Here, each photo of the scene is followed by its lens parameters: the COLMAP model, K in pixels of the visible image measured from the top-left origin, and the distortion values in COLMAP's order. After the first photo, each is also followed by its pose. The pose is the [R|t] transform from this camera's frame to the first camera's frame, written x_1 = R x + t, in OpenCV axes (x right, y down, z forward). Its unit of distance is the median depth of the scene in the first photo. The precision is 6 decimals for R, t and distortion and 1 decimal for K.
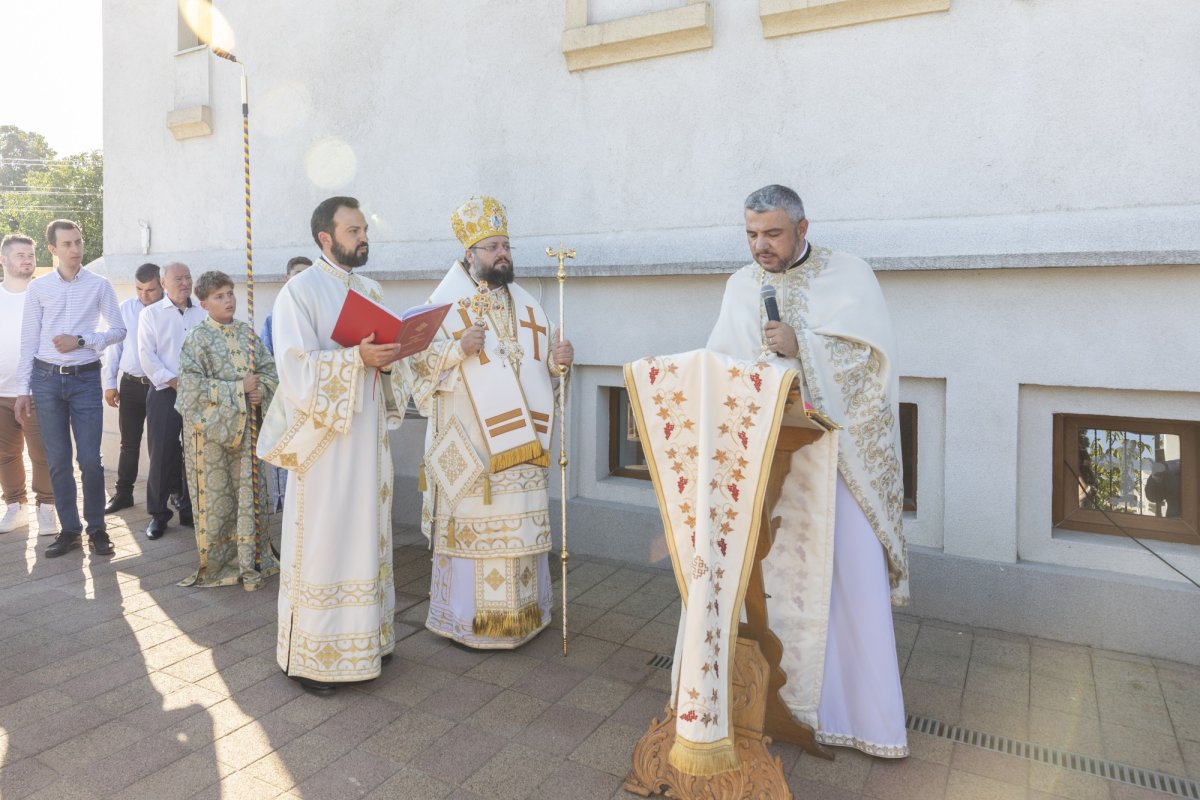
lens RADIAL K [[1318.5, 0, 600.0], [0, 1318.5, 400.0], [0, 0, 1]] dist [0.017266, -0.000813]
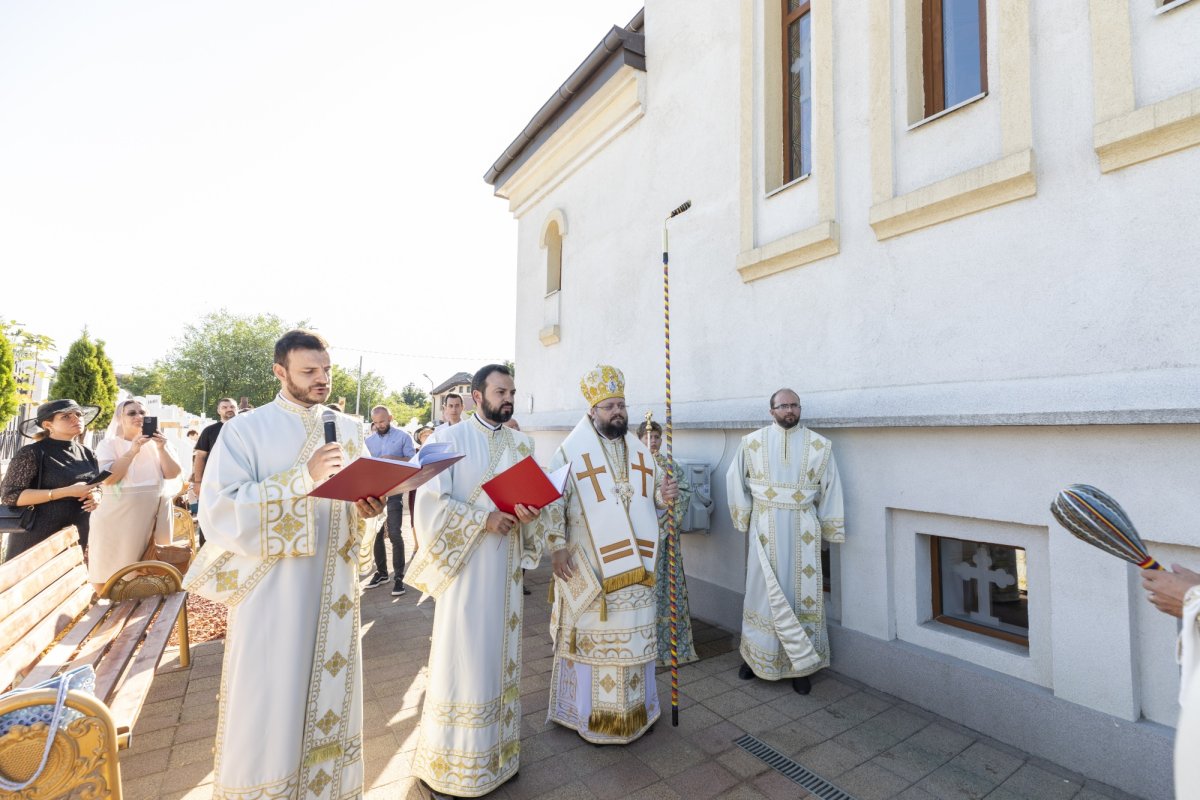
lens RADIAL K [[723.9, 0, 600.0], [0, 723.9, 400.0], [0, 0, 1]] dist [0.004082, 0.003031]
pose [[0.938282, -0.009680, -0.345736, 0.141409], [-0.034247, 0.992096, -0.120718, -0.039025], [0.344172, 0.125108, 0.930534, 0.357441]]
